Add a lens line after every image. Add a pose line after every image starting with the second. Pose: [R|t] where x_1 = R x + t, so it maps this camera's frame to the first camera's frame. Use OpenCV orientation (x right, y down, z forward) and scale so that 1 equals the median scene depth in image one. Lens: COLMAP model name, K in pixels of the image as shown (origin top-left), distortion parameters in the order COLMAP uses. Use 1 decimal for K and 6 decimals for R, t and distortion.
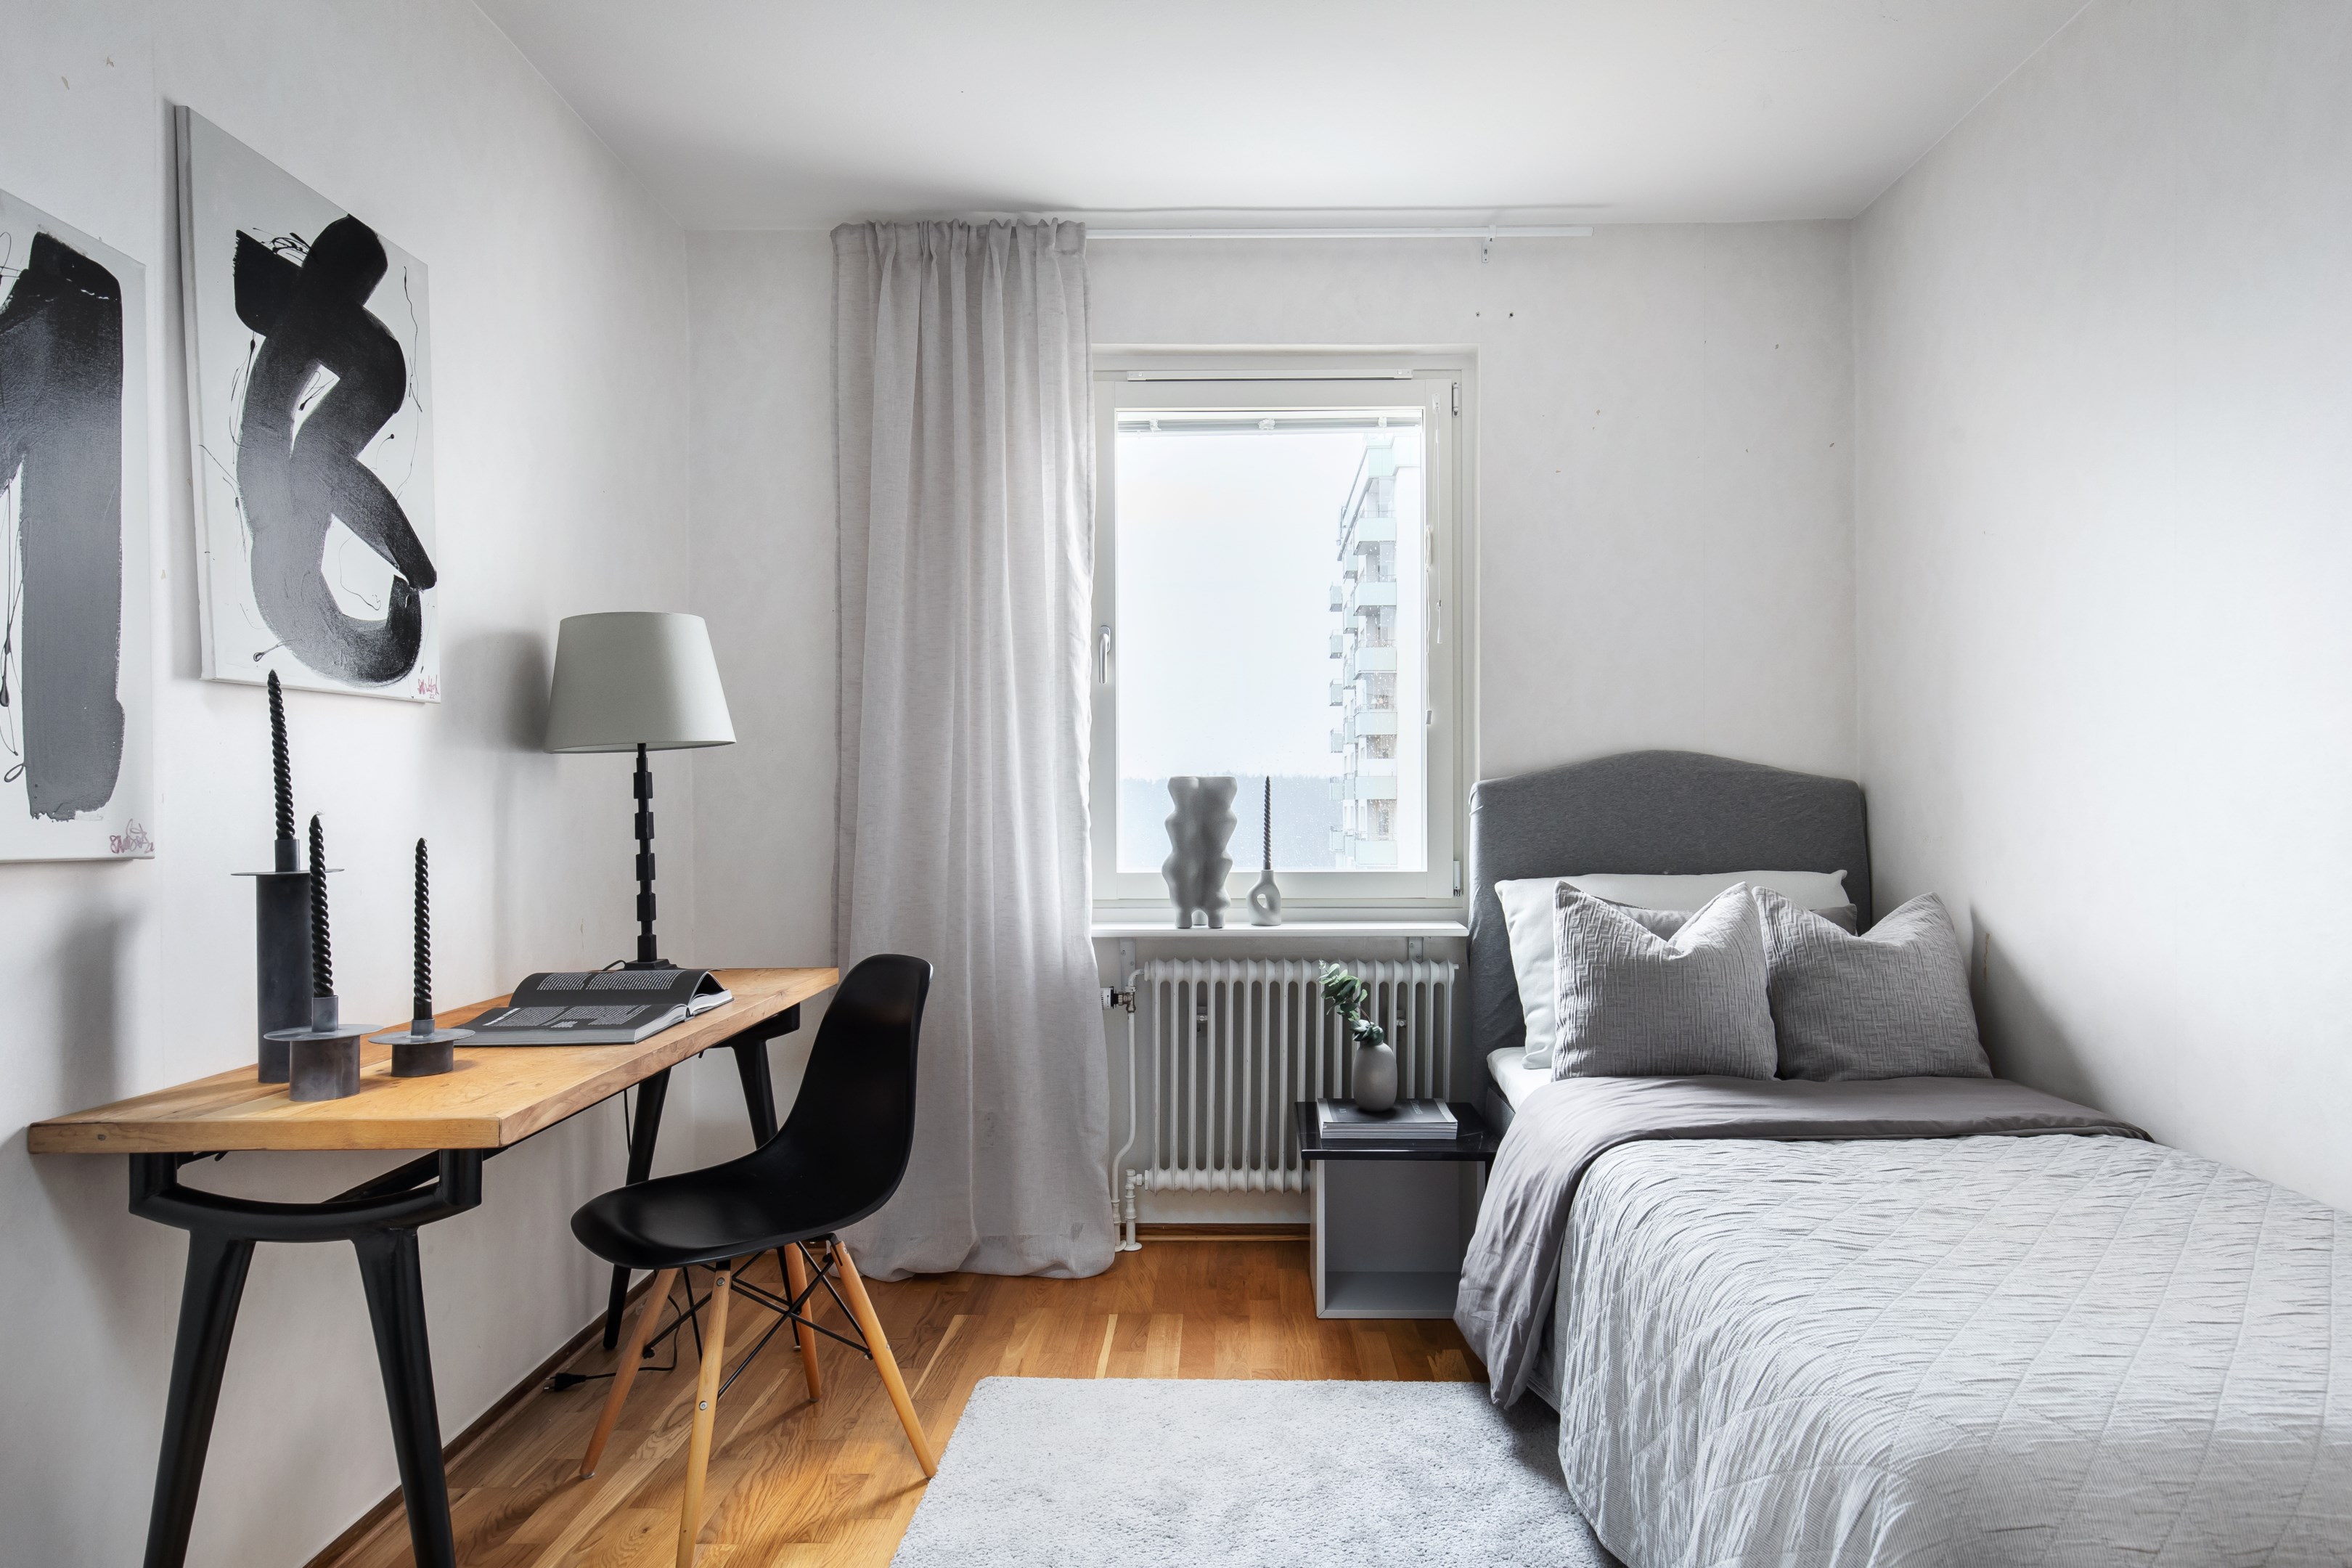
lens RADIAL K [[1331.8, 0, 1199.6], [0, 1331.8, 802.1], [0, 0, 1]] dist [0.005216, 0.001757]
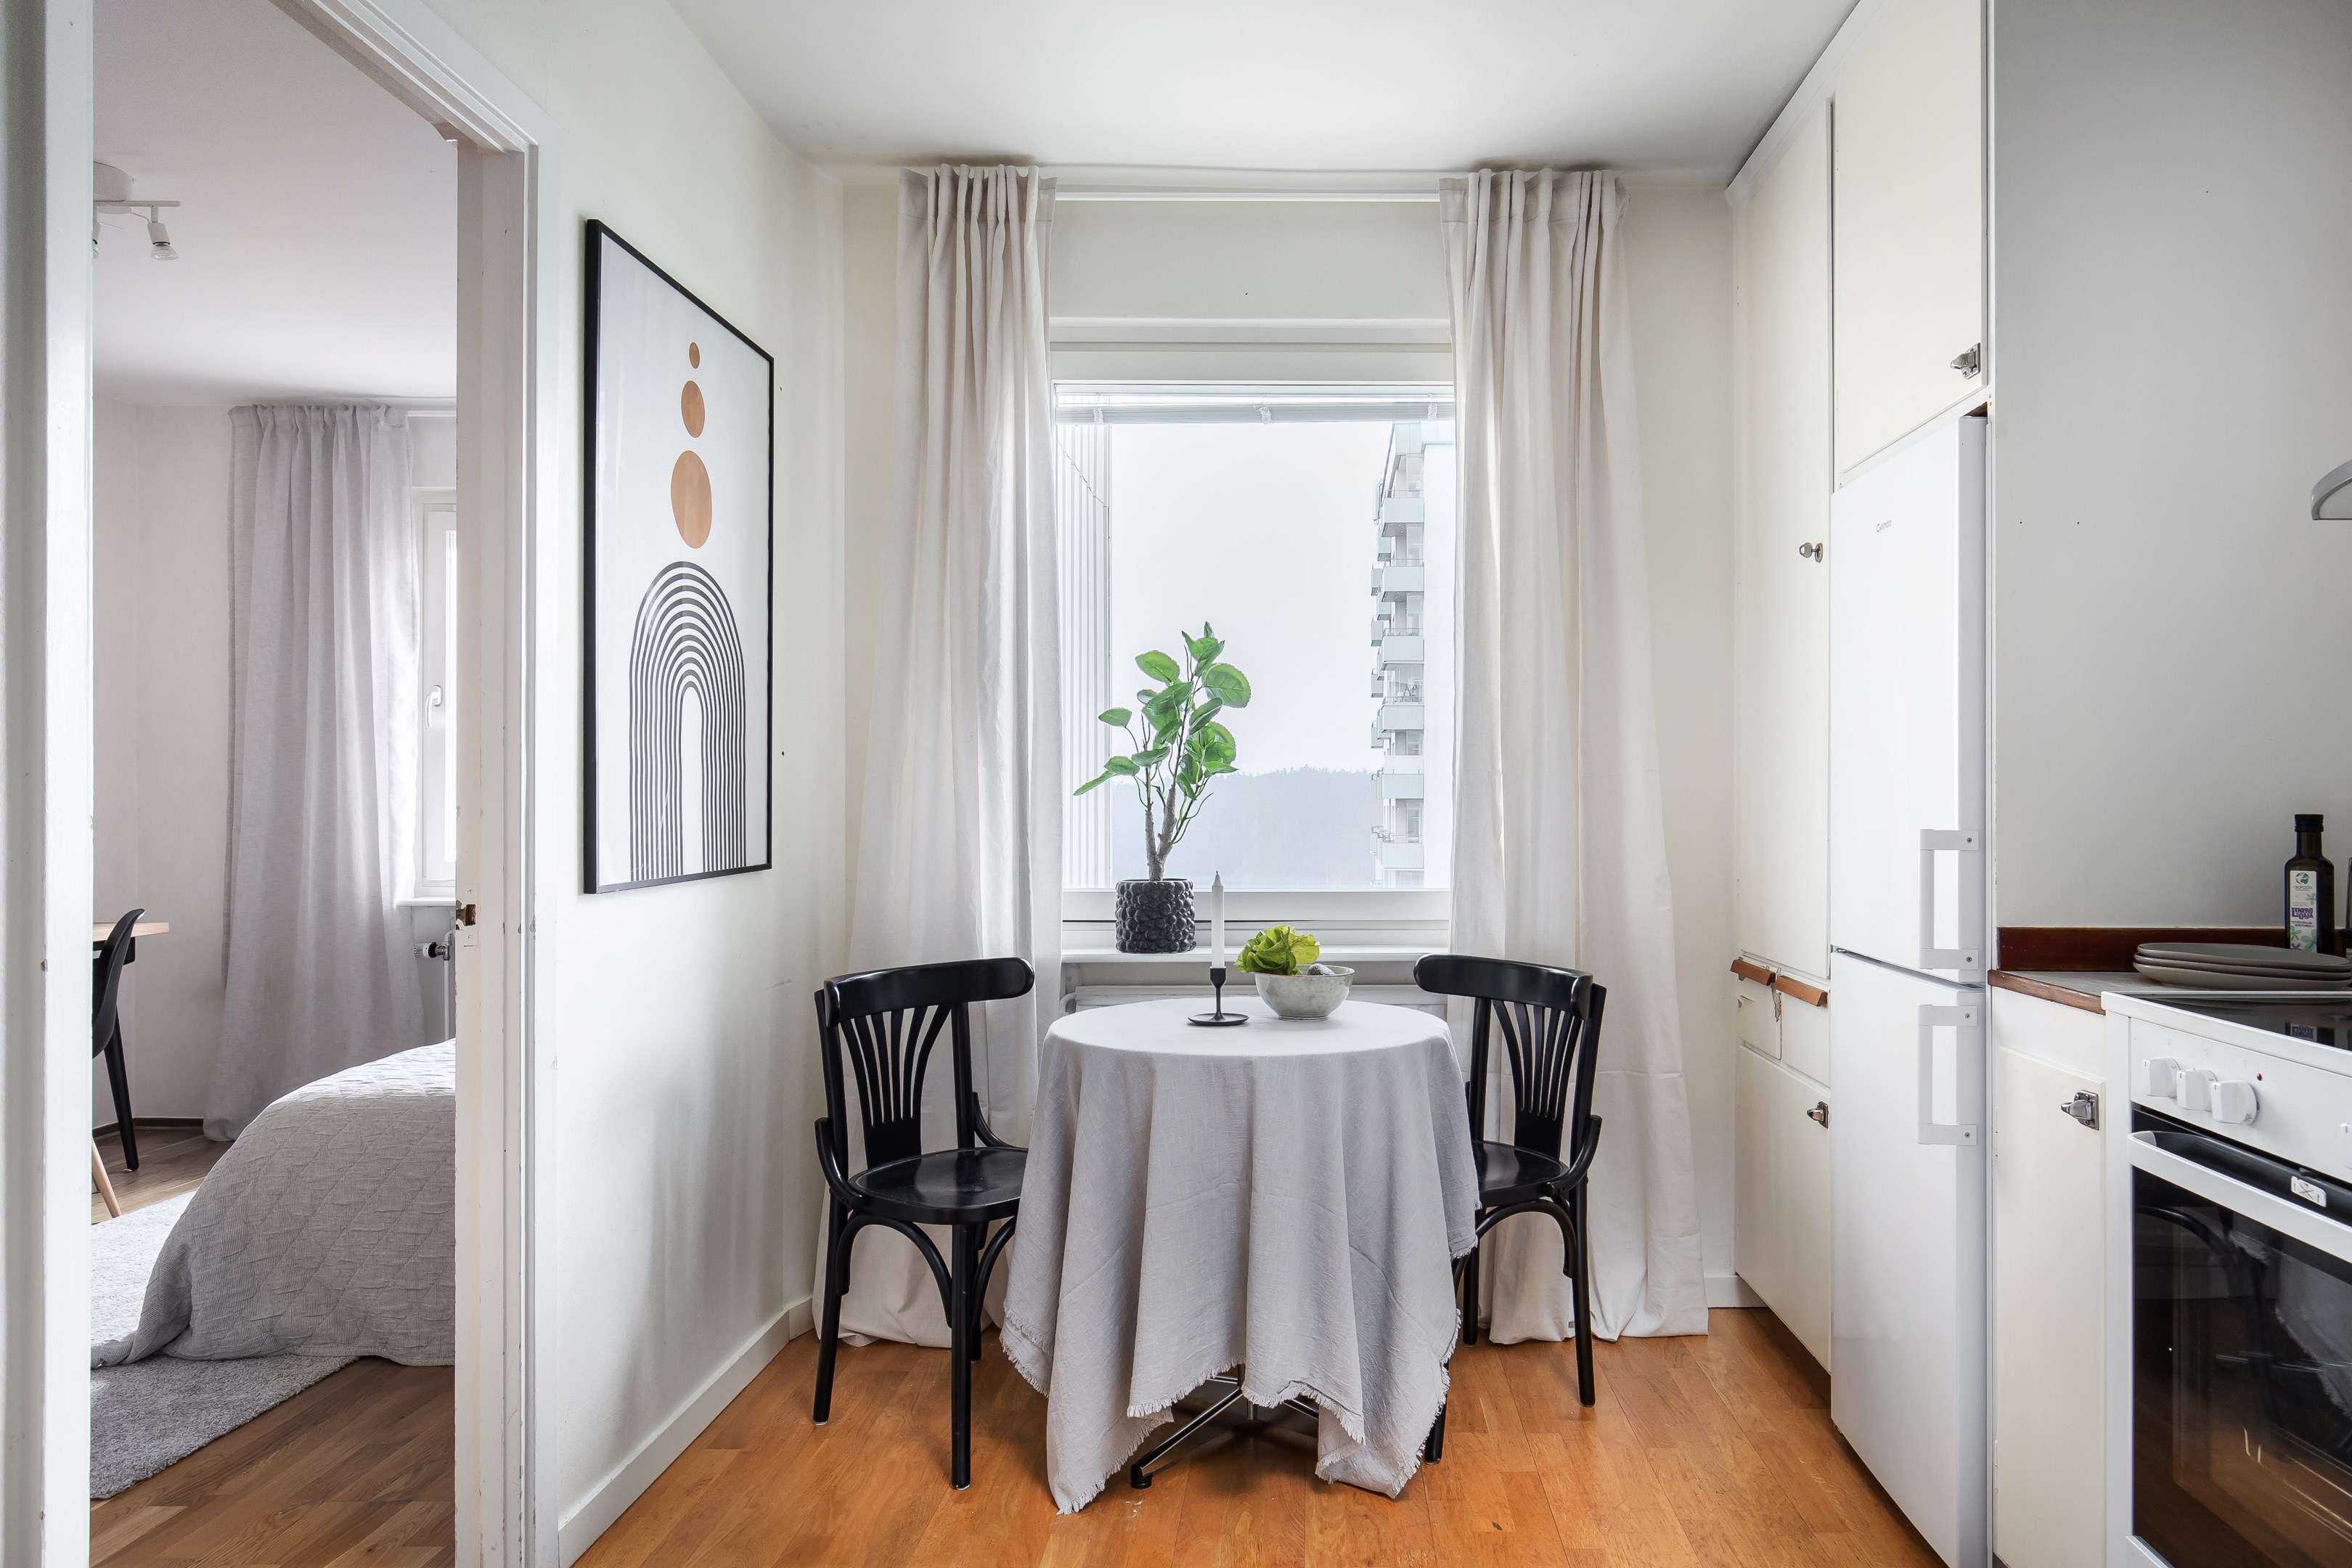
lens RADIAL K [[1460.4, 0, 1240.0], [0, 1460.4, 806.1], [0, 0, 1]] dist [0.017170, -0.000238]
pose [[0.999568, 0.013146, -0.026298, 0.911057], [-0.012986, 0.999896, 0.006249, -0.029917], [0.026377, -0.005905, 0.999635, -0.588293]]
